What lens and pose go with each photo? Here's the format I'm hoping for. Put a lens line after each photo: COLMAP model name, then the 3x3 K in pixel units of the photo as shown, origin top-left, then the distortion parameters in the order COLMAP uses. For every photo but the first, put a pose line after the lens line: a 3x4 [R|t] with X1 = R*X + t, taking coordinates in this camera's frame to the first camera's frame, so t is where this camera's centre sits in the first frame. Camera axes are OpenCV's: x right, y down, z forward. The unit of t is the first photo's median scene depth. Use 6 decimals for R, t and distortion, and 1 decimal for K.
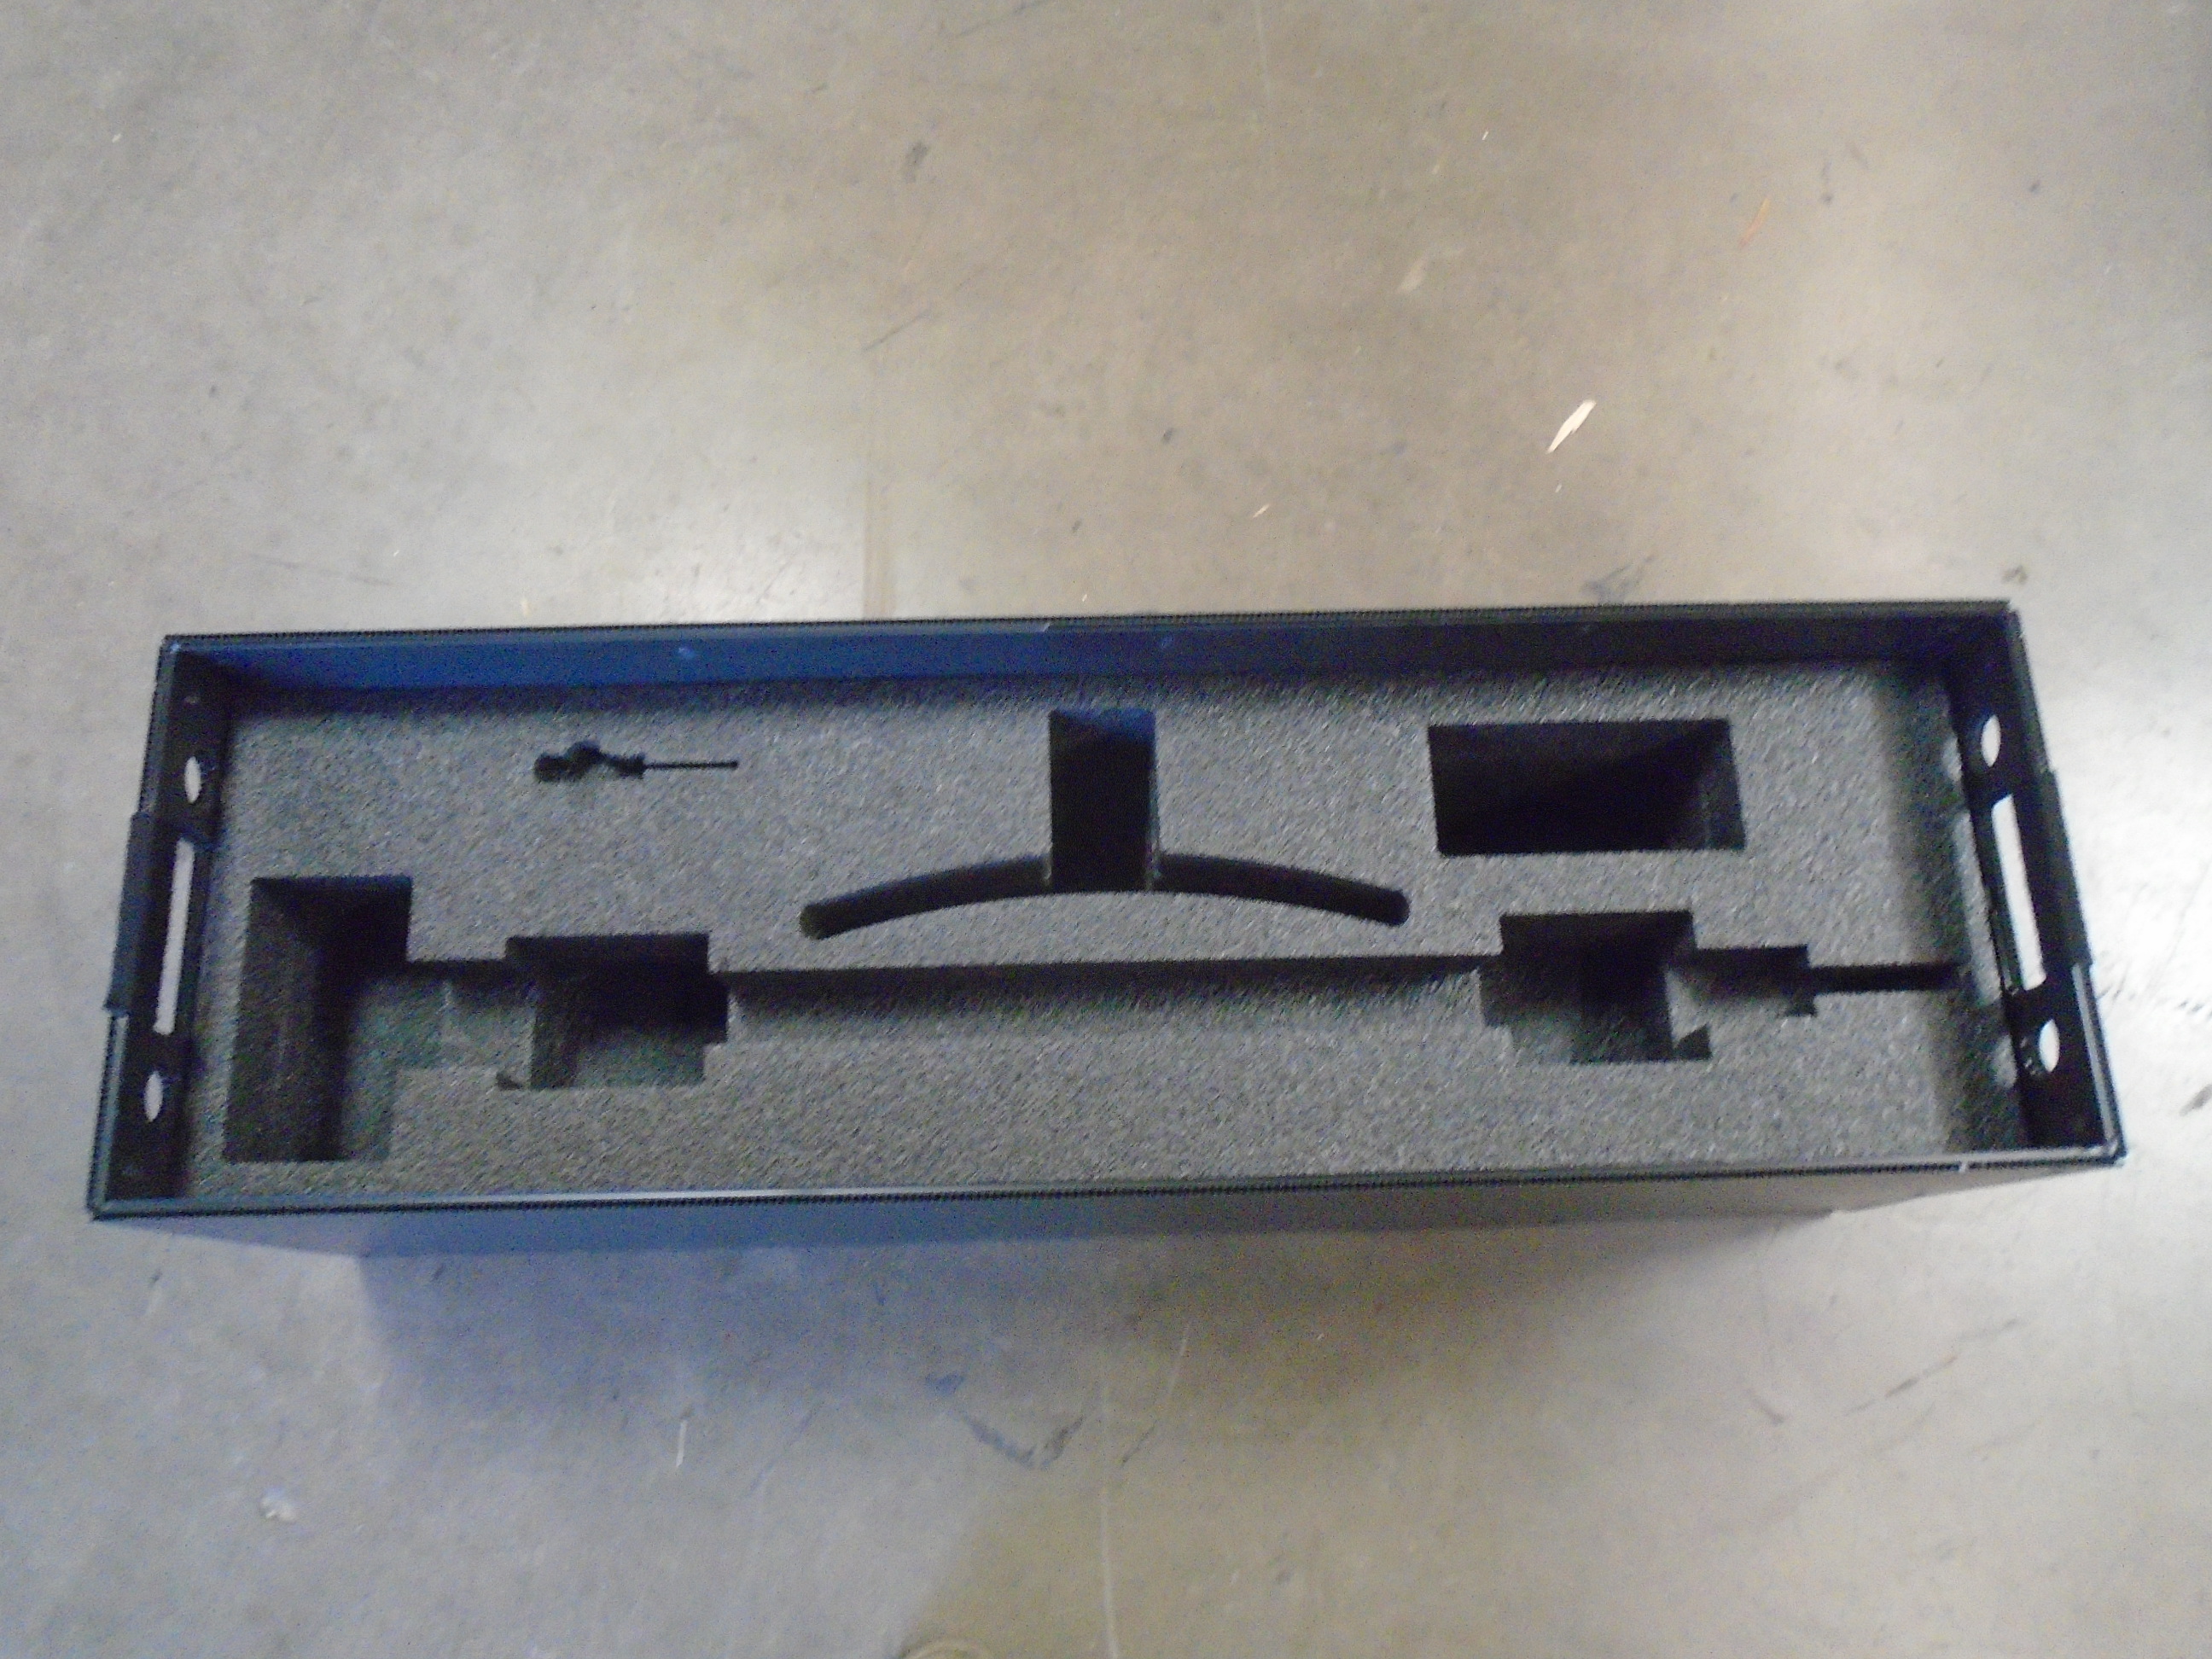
lens RADIAL K [[1672.6, 0, 1099.7], [0, 1672.6, 826.2], [0, 0, 1]] dist [-0.019527, 0.005792]
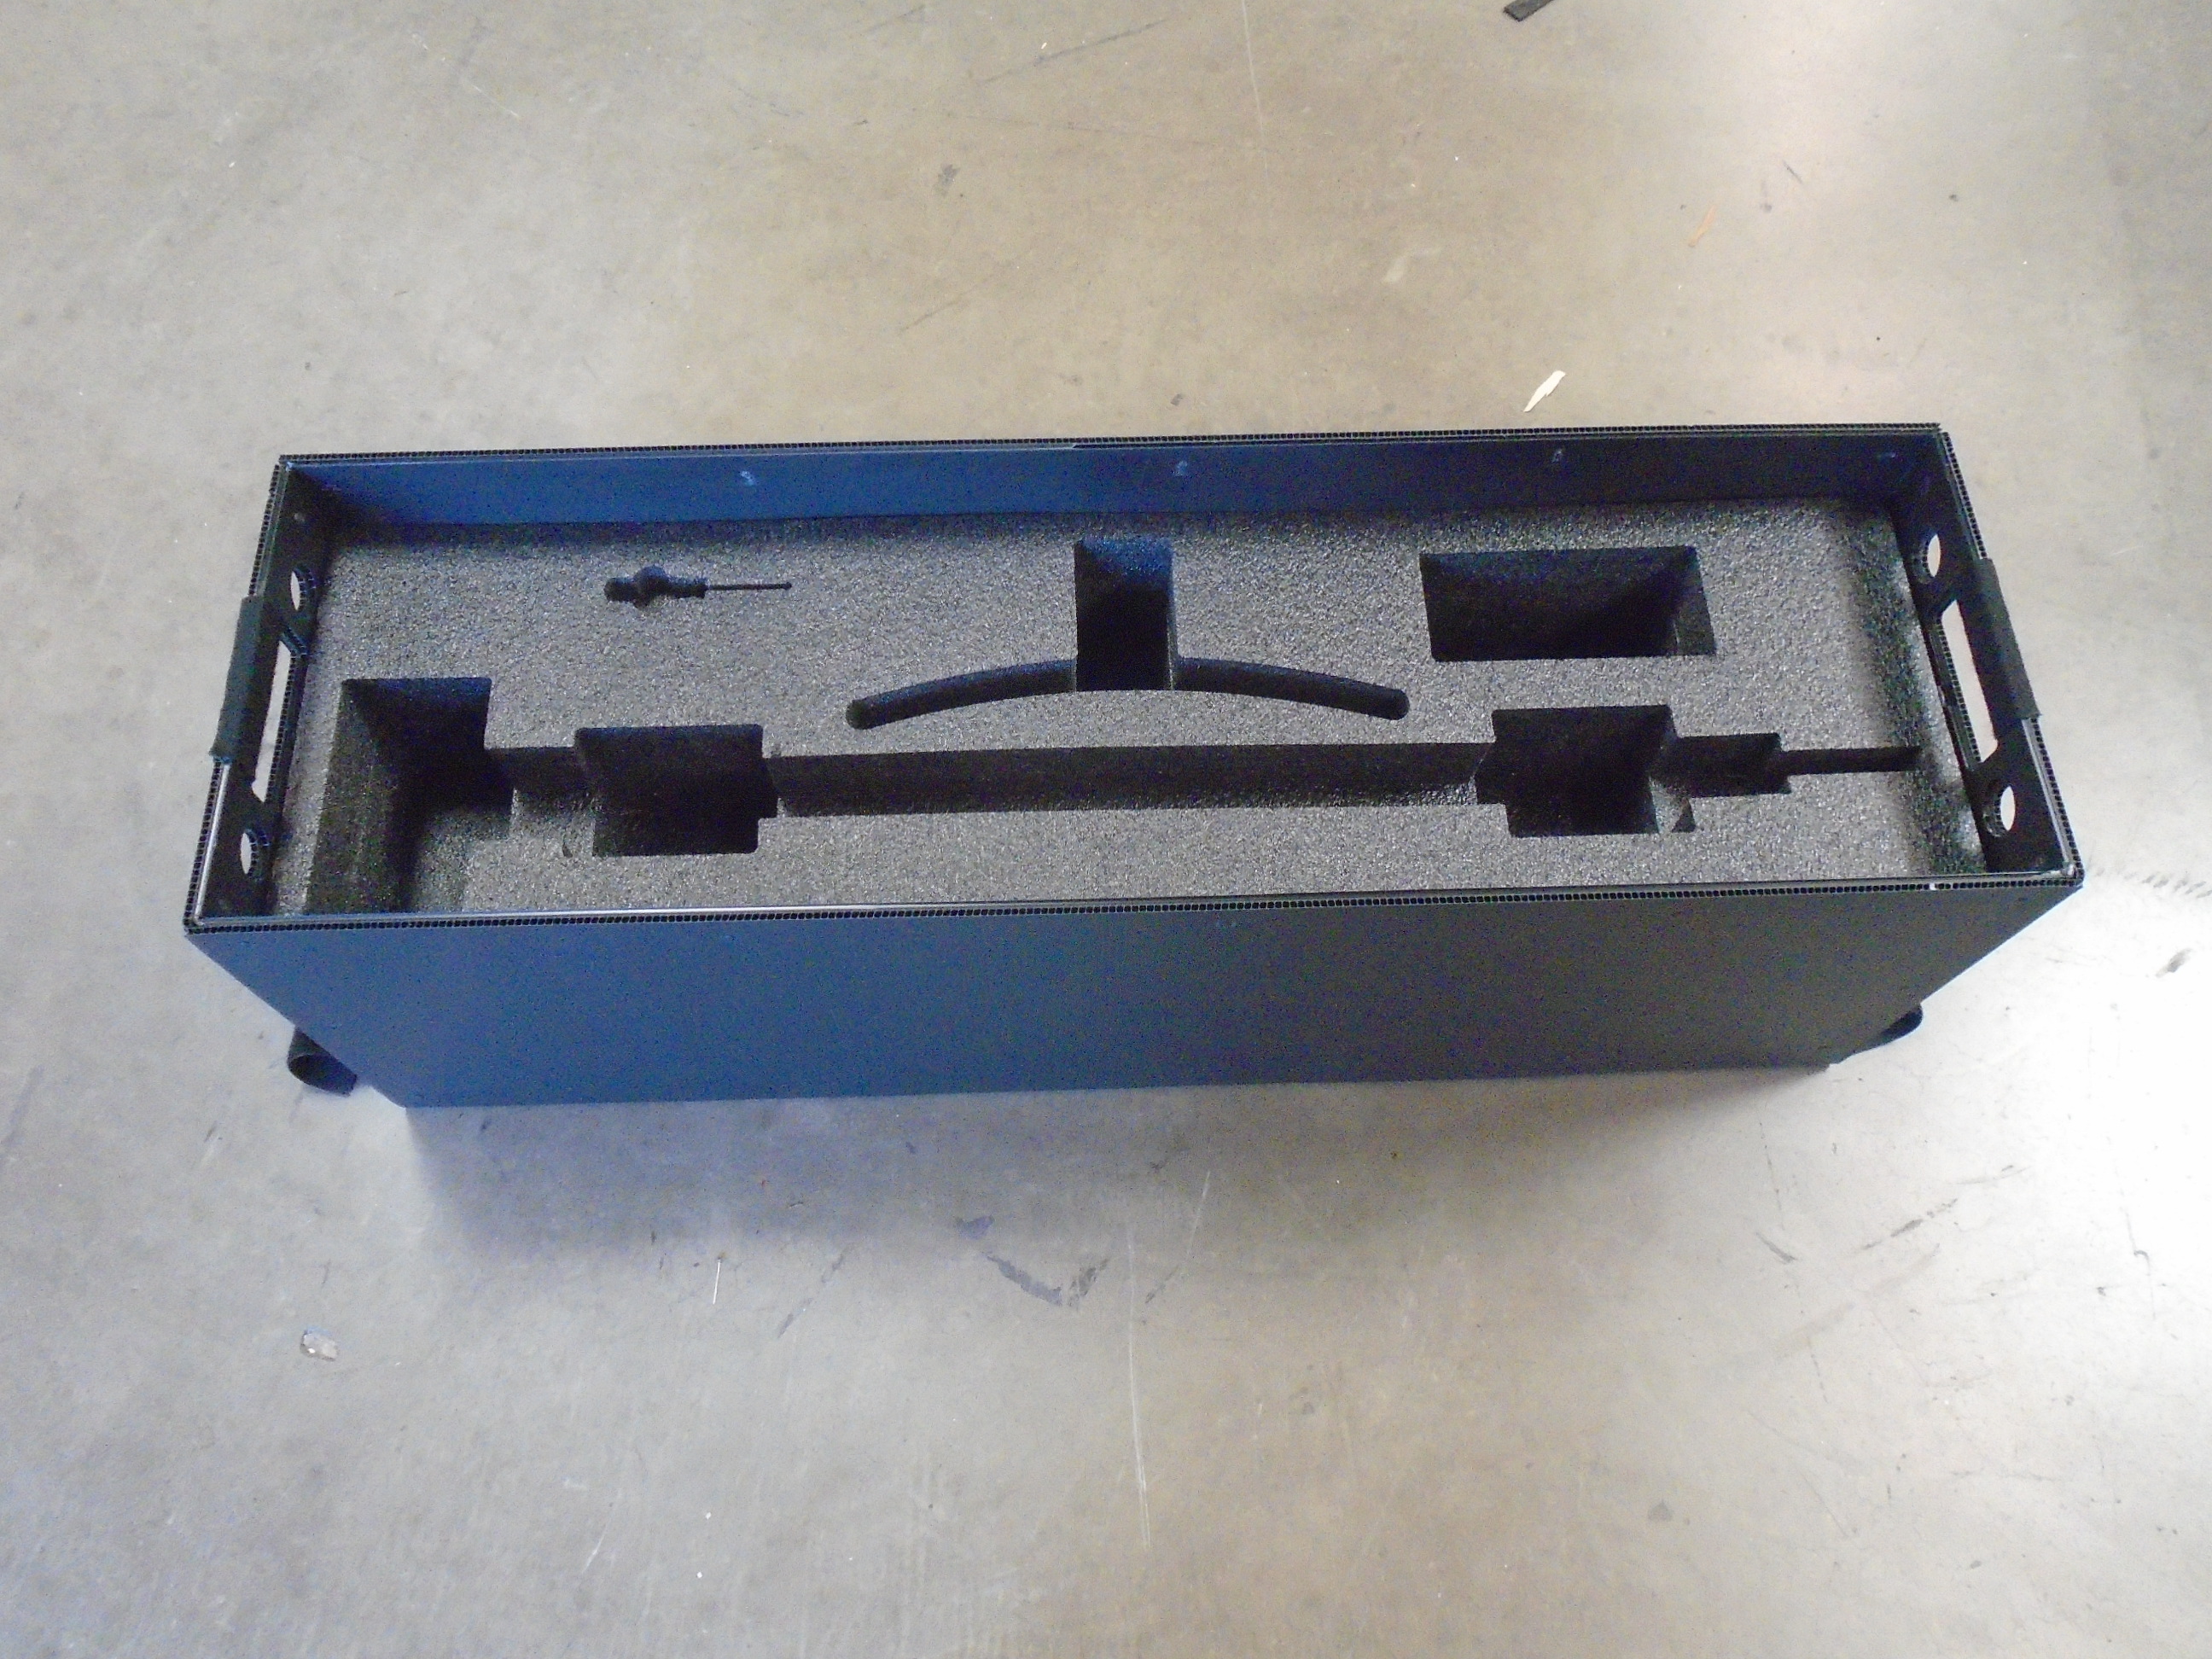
lens RADIAL K [[1672.6, 0, 1099.7], [0, 1672.6, 826.2], [0, 0, 1]] dist [-0.019527, 0.005792]
pose [[0.999969, -0.007707, -0.001889, -0.013075], [0.007356, 0.989622, -0.143506, 0.272512], [0.002975, 0.143488, 0.989648, -0.059699]]
